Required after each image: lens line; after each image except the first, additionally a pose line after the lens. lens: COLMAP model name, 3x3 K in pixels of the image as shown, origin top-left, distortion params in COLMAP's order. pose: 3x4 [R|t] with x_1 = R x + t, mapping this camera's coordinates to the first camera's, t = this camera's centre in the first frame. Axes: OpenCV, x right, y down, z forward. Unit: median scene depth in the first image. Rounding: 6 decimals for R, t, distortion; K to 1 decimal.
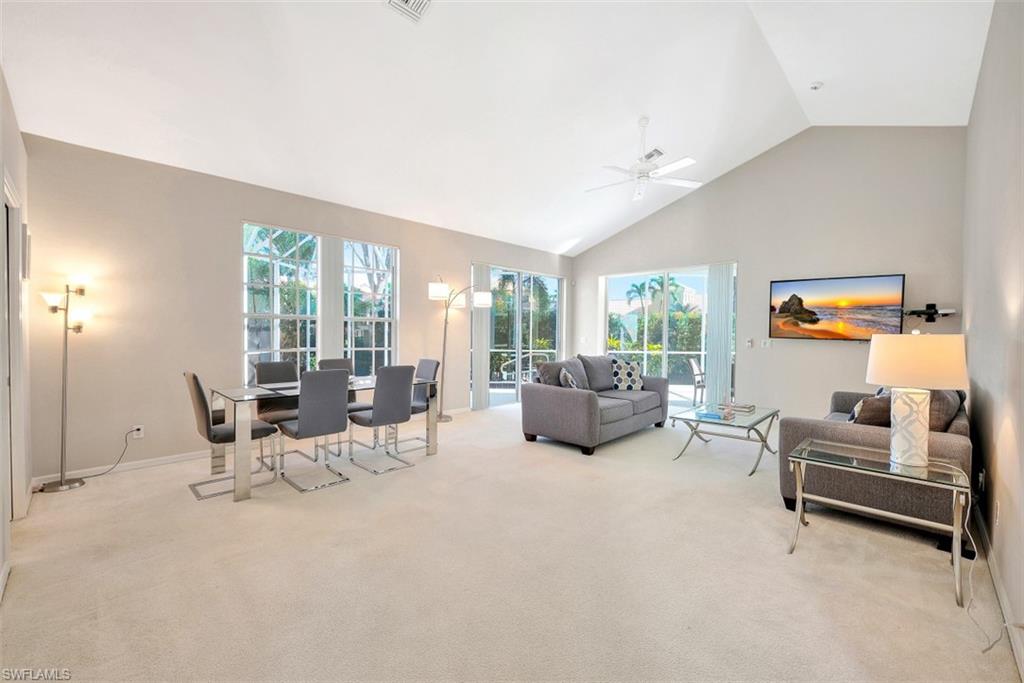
lens RADIAL K [[410.9, 0, 512.0], [0, 410.9, 341.5], [0, 0, 1]] dist [-0.000640, -0.000018]
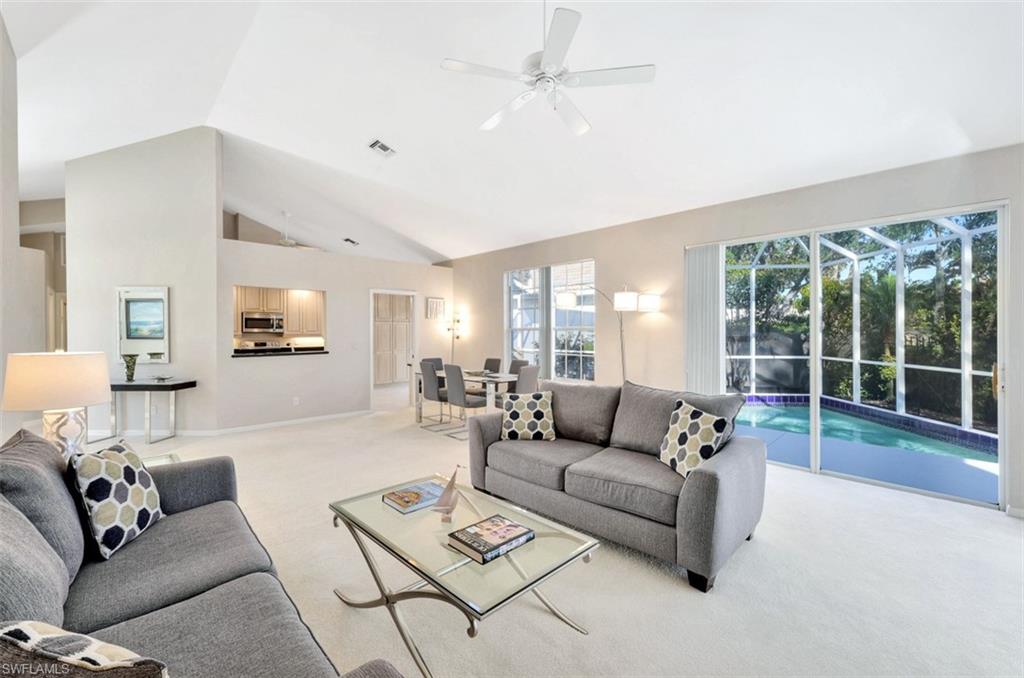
lens RADIAL K [[417.6, 0, 512.0], [0, 417.6, 339.0], [0, 0, 1]] dist [0.000487, 0.000217]
pose [[-0.036718, 0.008564, -0.999289, 1.262968], [-0.027806, 0.999567, 0.009588, -0.052624], [0.998939, 0.028138, -0.036464, 1.386220]]
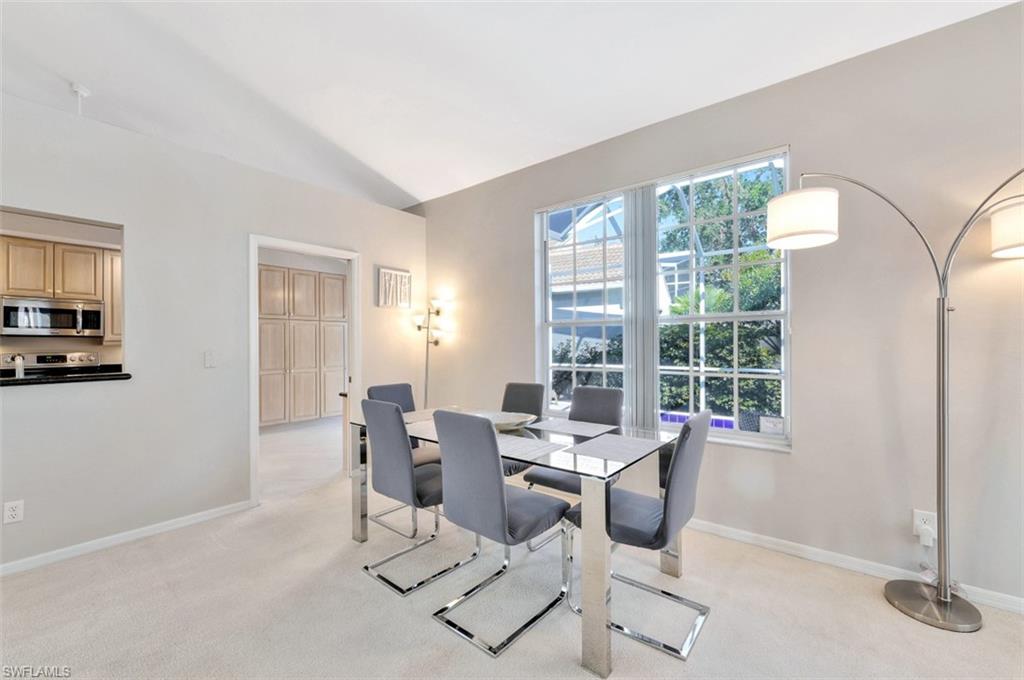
lens RADIAL K [[417.6, 0, 512.0], [0, 417.6, 340.0], [0, 0, 1]] dist [0.000487, 0.000217]
pose [[0.085464, -0.019786, -0.996145, 0.218187], [-0.022356, 0.999513, -0.021771, -0.016684], [0.996090, 0.024130, 0.084980, 1.118364]]
